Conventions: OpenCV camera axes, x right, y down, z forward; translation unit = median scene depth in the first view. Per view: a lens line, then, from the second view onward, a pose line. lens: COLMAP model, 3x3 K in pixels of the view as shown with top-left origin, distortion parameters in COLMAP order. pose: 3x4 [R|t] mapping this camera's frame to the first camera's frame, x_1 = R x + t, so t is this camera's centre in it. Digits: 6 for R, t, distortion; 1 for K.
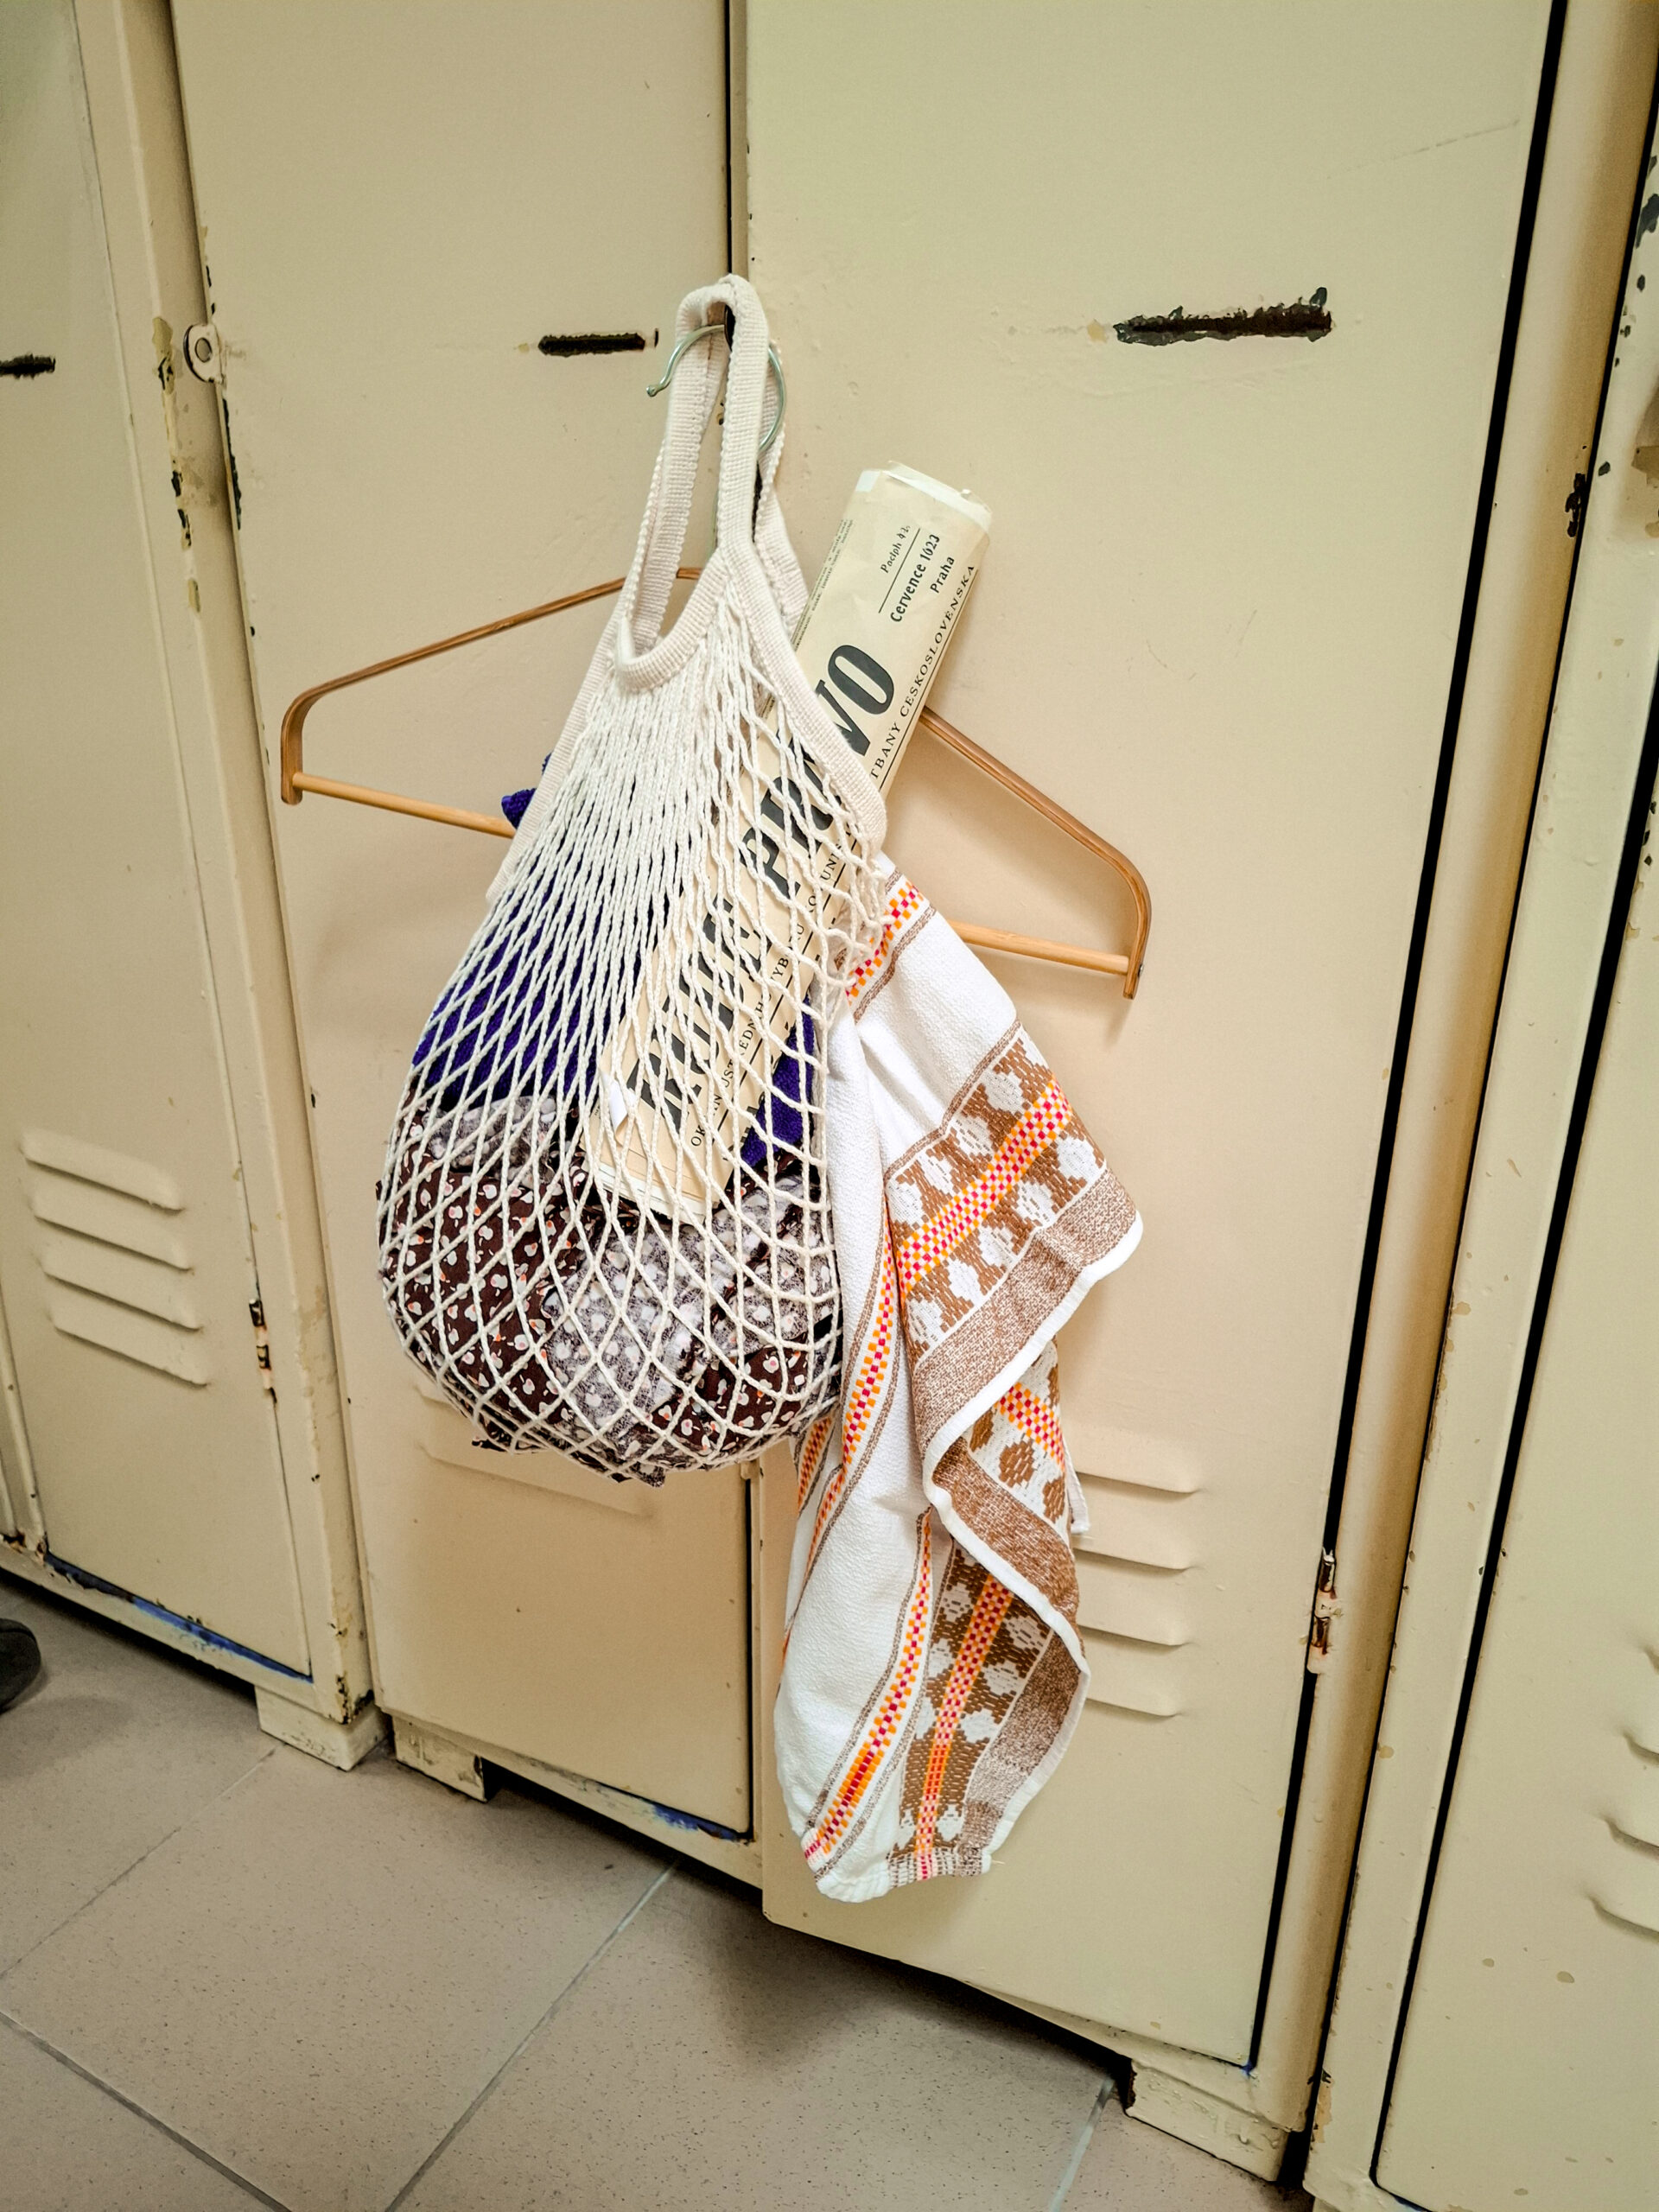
lens RADIAL K [[1533.9, 0, 844.8], [0, 1533.9, 1136.0], [0, 0, 1]] dist [0.108517, -0.175733]
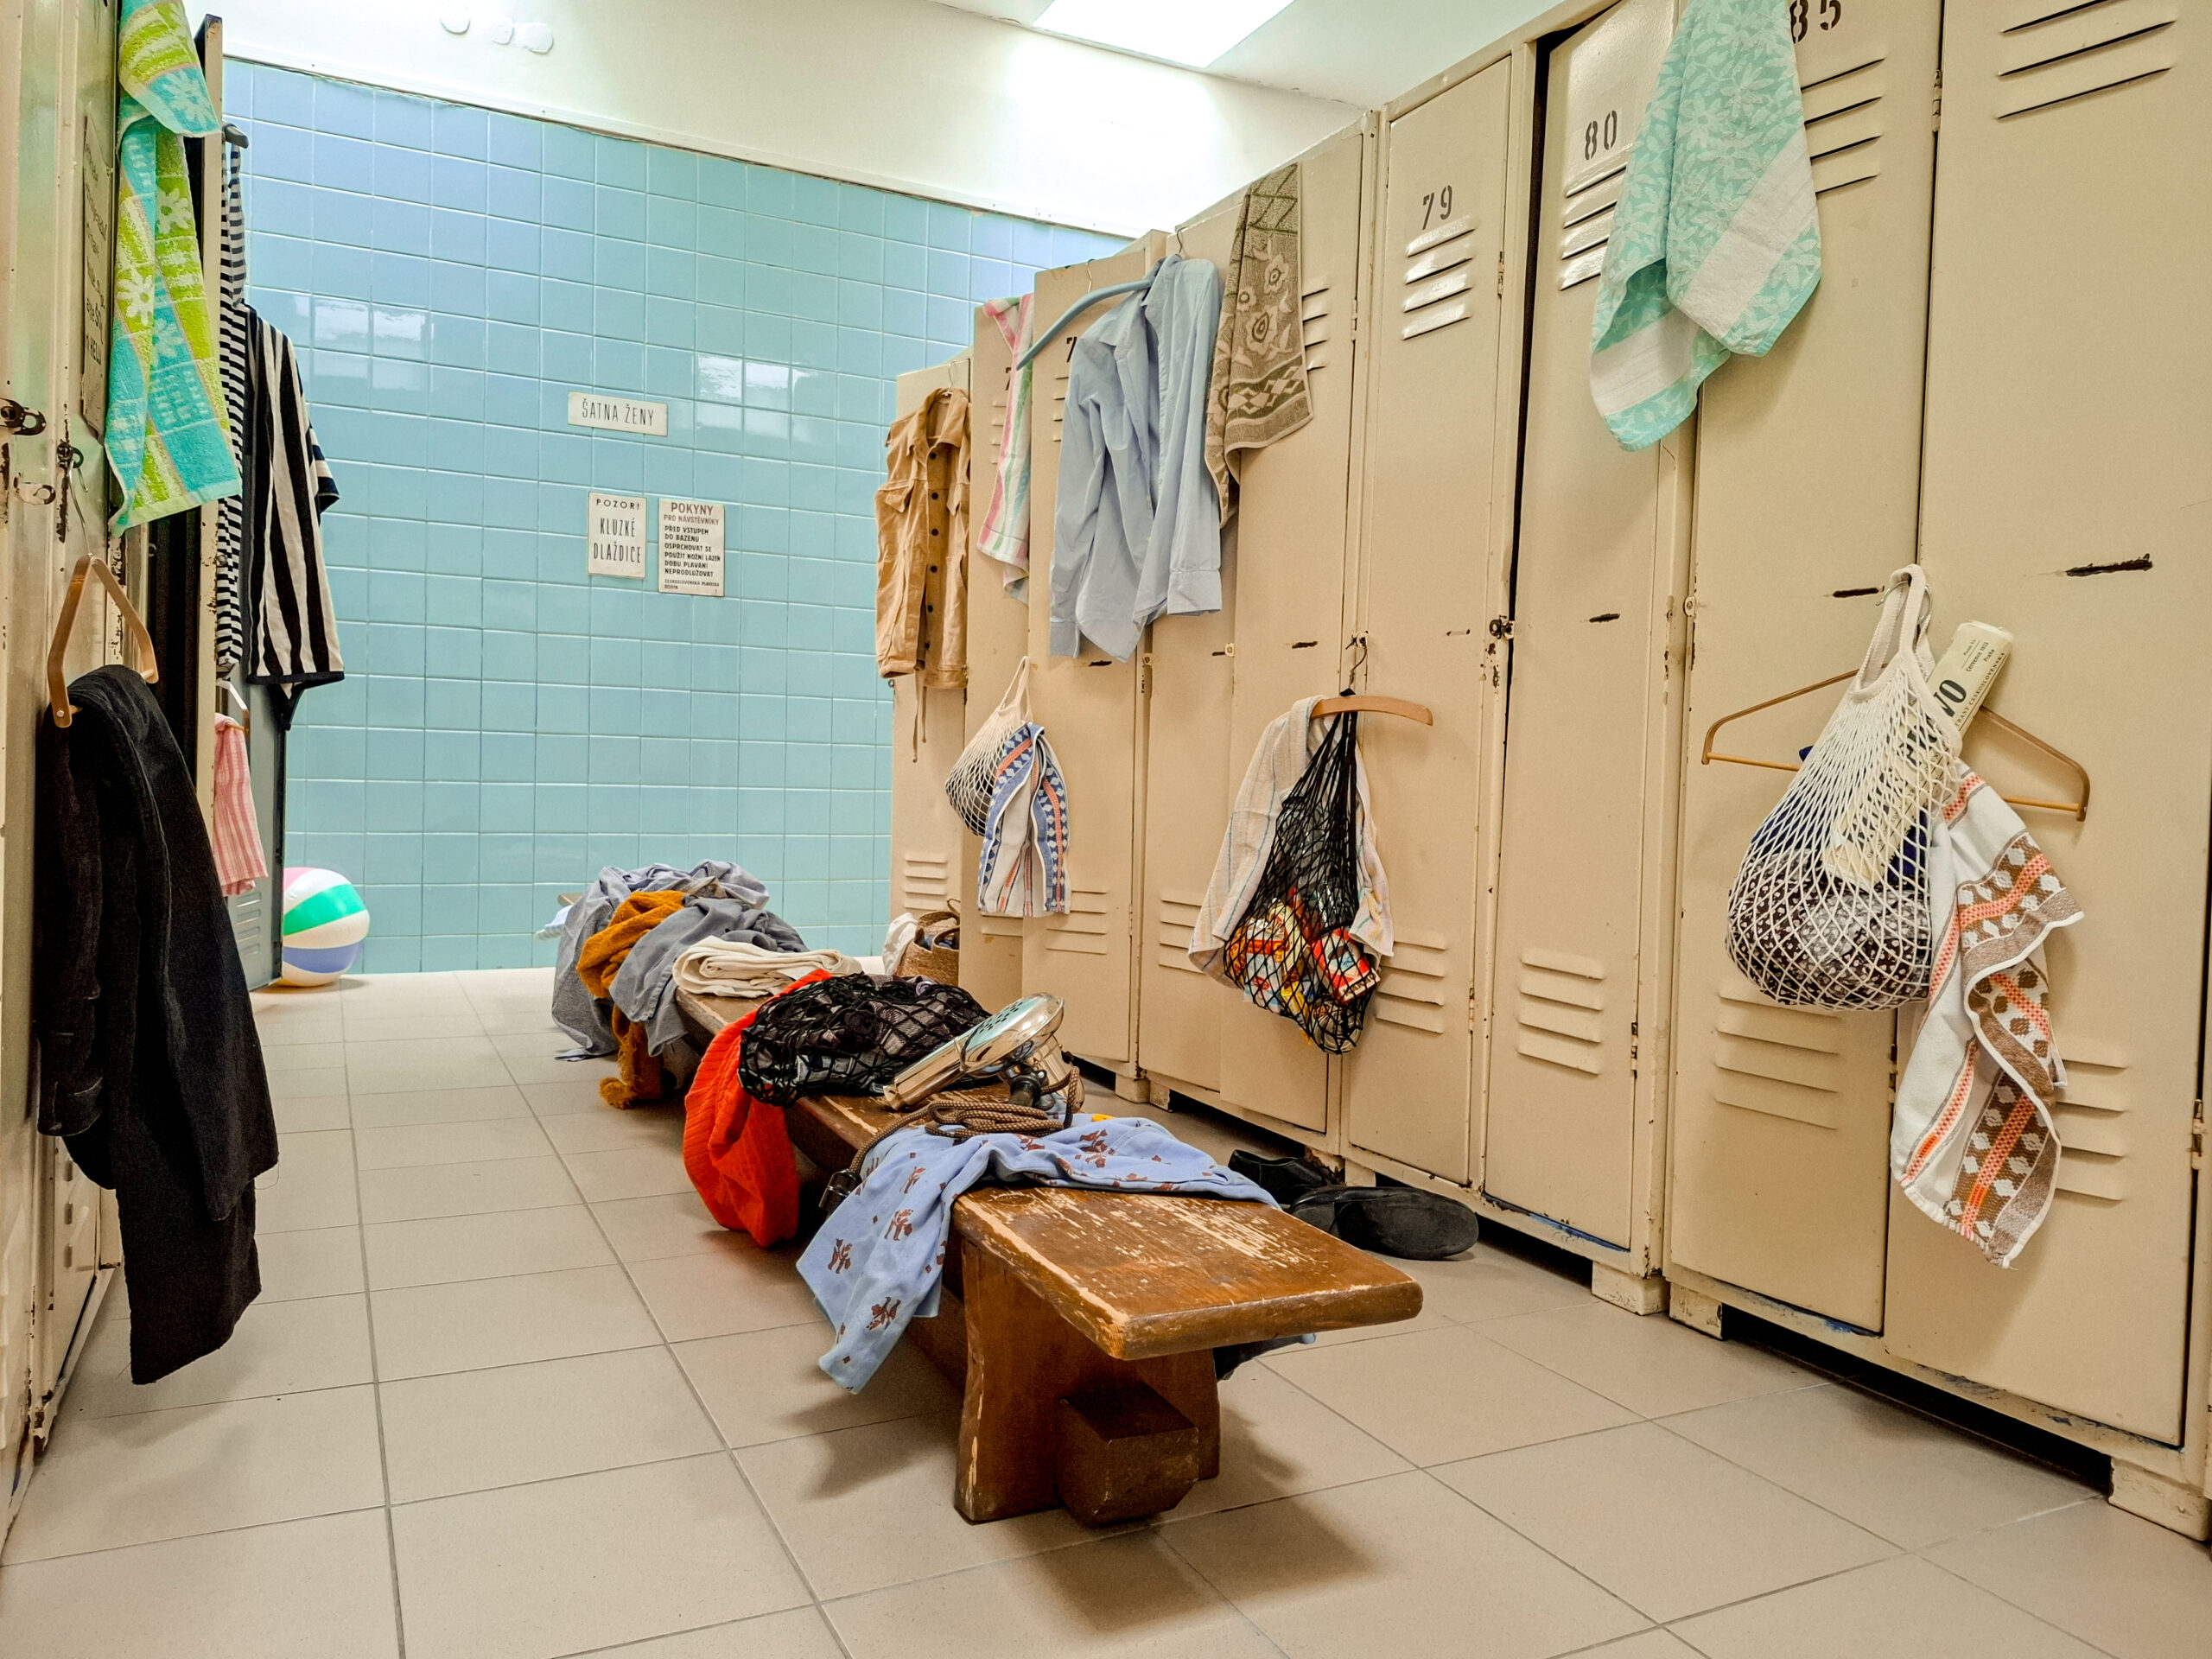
lens RADIAL K [[1533.9, 0, 1106.0], [0, 1533.9, 829.5], [0, 0, 1]] dist [0.108517, -0.175733]
pose [[0.824294, 0.027218, -0.565508, 0.313430], [-0.224142, 0.932921, -0.281812, 0.949621], [0.519904, 0.359050, 0.775102, -1.652732]]
